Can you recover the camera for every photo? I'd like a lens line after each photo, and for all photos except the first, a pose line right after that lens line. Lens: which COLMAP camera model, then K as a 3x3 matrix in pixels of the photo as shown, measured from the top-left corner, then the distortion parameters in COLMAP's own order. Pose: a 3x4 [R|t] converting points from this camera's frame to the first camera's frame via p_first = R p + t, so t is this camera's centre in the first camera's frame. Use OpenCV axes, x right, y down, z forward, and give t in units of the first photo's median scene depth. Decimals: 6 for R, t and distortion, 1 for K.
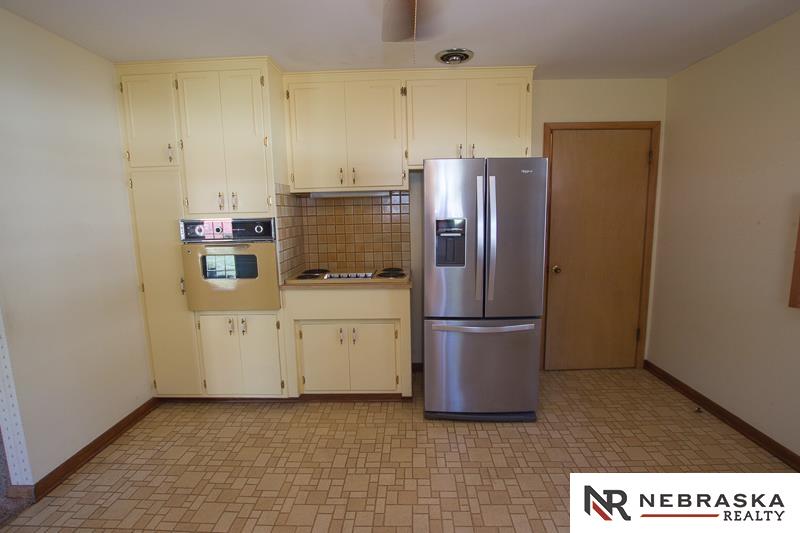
lens RADIAL K [[385.7, 0, 400.0], [0, 385.7, 266.5], [0, 0, 1]] dist [-0.024831, 0.000767]
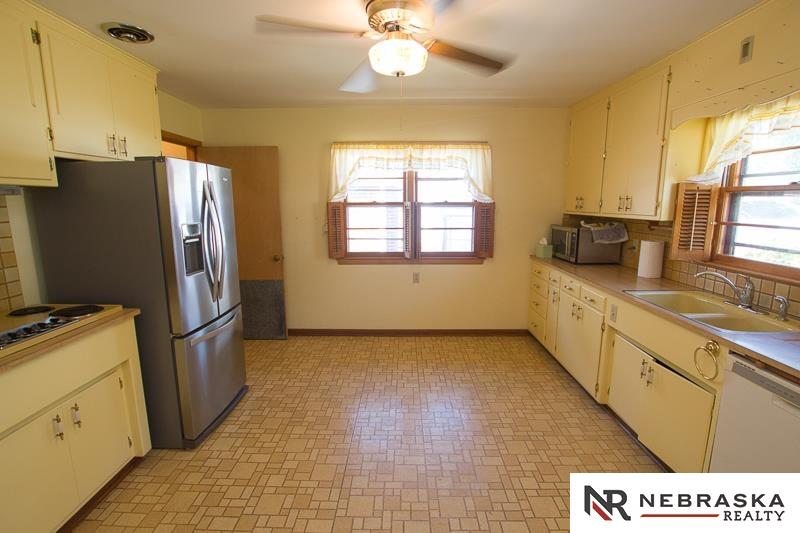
lens RADIAL K [[373.0, 0, 400.0], [0, 373.0, 266.5], [0, 0, 1]] dist [-0.025254, 0.001387]
pose [[-0.019829, -0.151603, 0.988243, -0.704156], [0.144867, 0.977570, 0.152872, -0.076240], [-0.989252, 0.146195, 0.002578, 0.451458]]
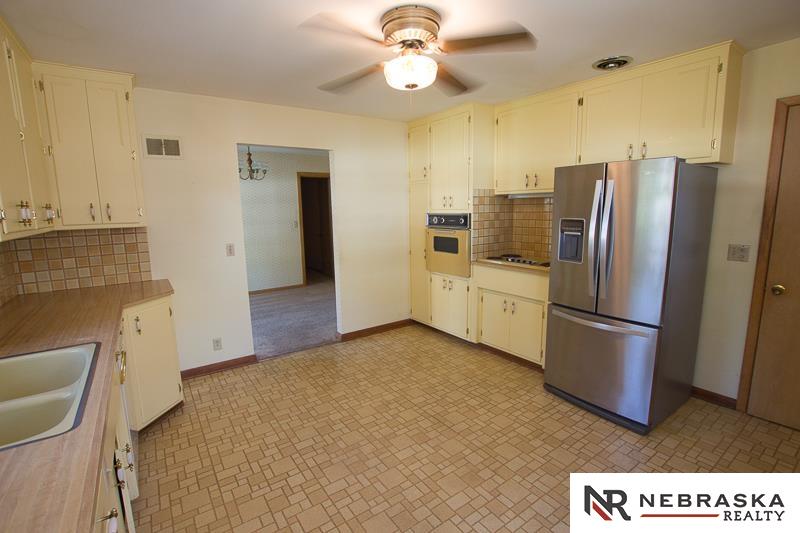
lens RADIAL K [[373.0, 0, 400.0], [0, 373.0, 266.5], [0, 0, 1]] dist [-0.025254, 0.001387]
pose [[0.599720, 0.135631, -0.788632, 0.624256], [-0.108941, 0.990194, 0.087451, -0.023289], [0.792760, 0.033468, 0.608615, -0.047247]]
